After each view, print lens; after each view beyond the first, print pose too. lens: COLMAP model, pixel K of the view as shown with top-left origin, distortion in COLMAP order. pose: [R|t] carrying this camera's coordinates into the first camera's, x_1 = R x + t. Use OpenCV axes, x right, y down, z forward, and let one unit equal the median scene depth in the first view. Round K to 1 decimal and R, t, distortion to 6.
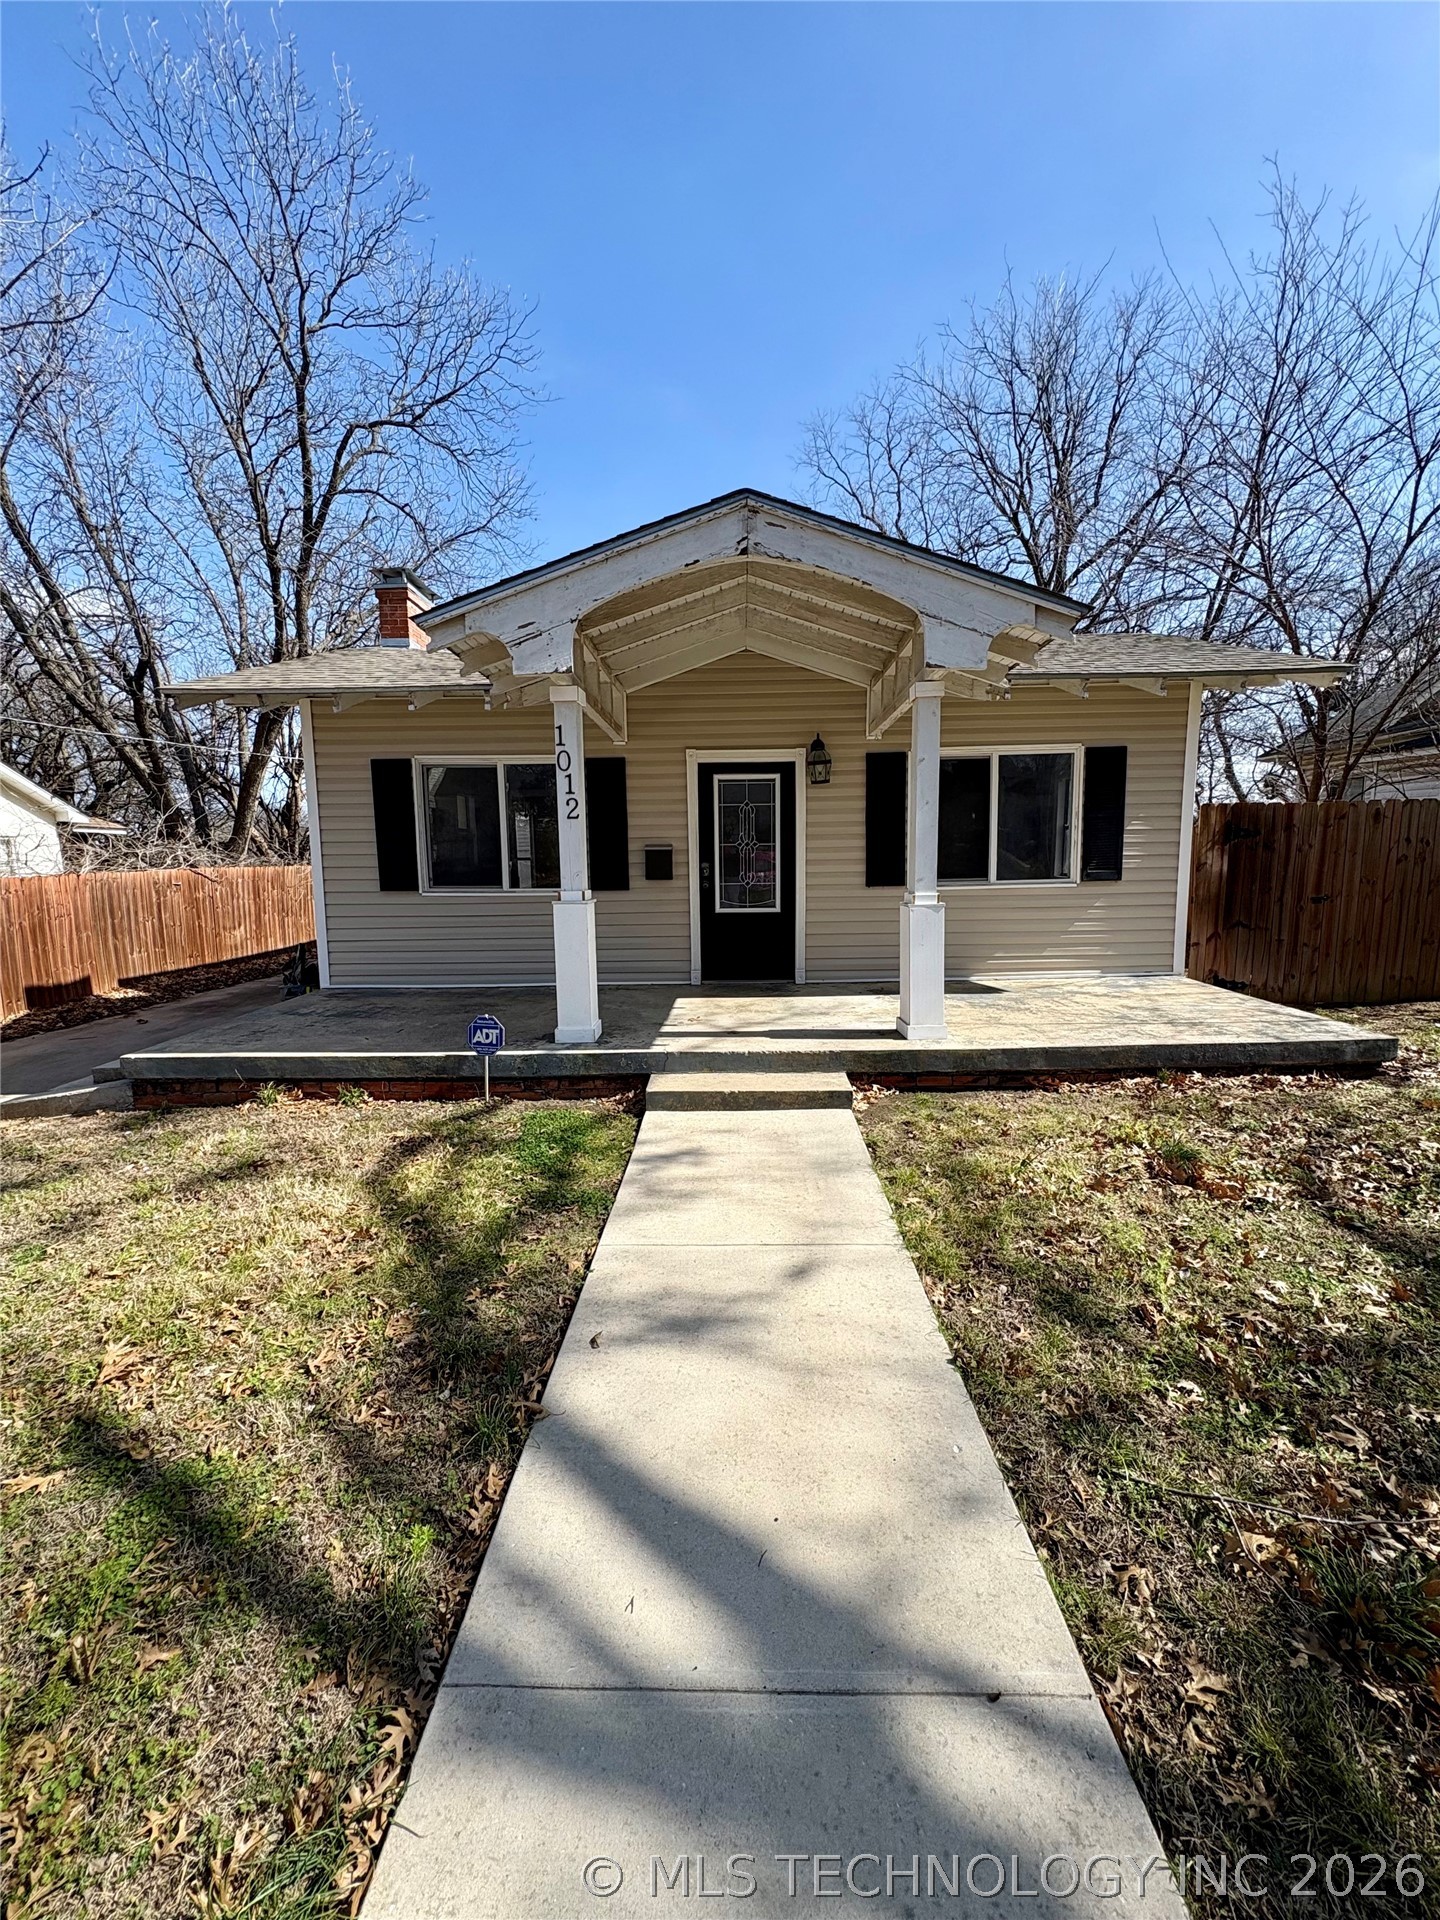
lens RADIAL K [[768.0, 0, 718.8], [0, 768.0, 959.6], [0, 0, 1]] dist [-0.000300, 0.000804]
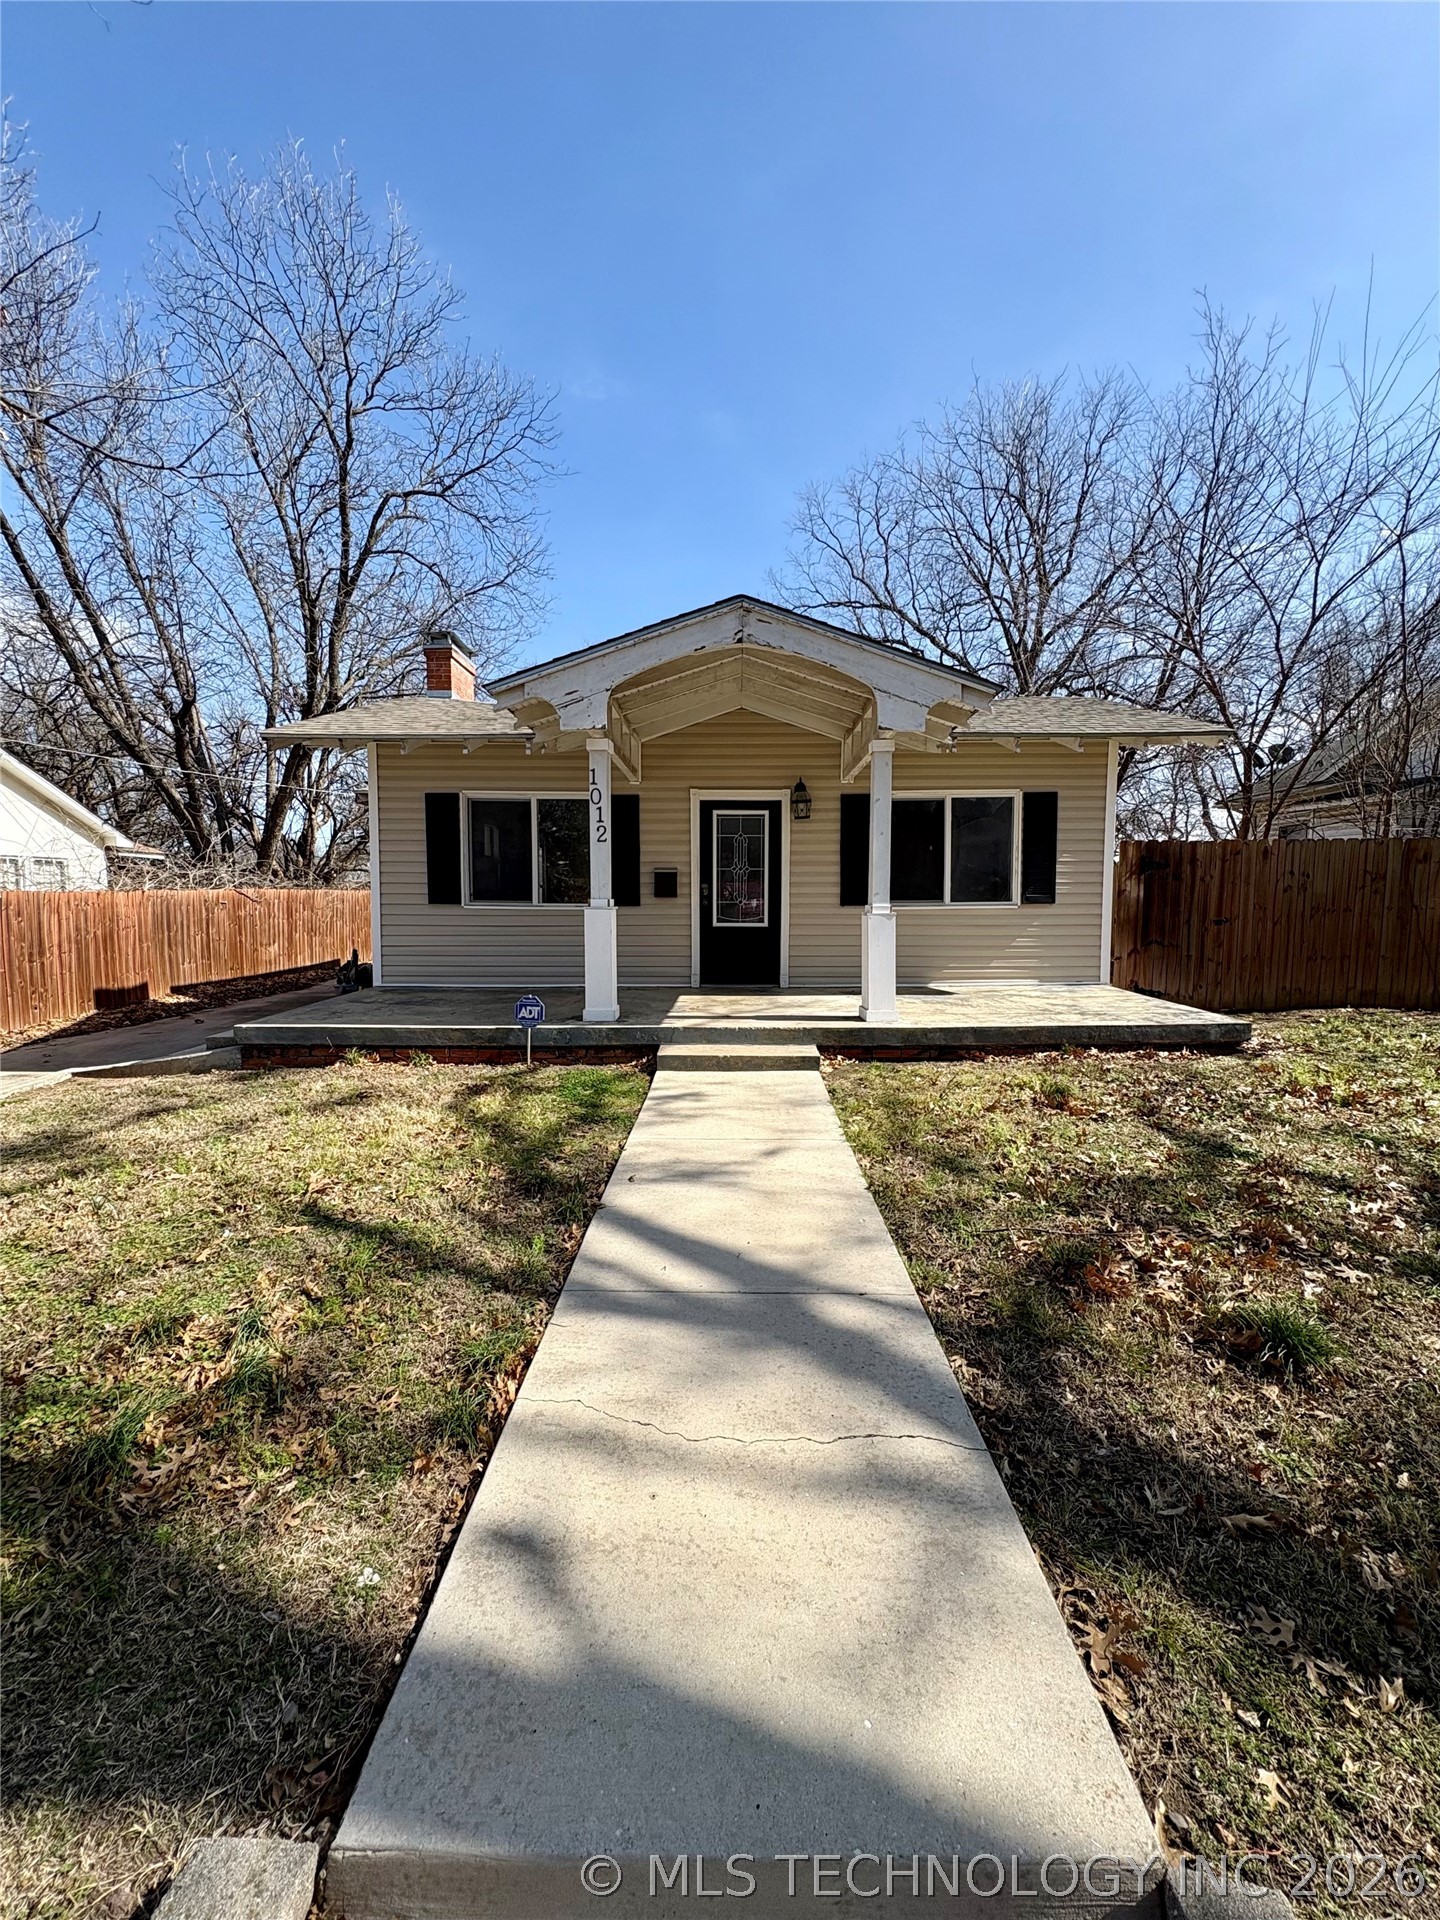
lens RADIAL K [[768.0, 0, 720.9], [0, 768.0, 959.1], [0, 0, 1]] dist [-0.000300, 0.000804]
pose [[0.999866, 0.013390, 0.009455, -0.002585], [-0.012901, 0.998669, -0.049938, 0.049667], [-0.010111, 0.049809, 0.998708, -0.180574]]
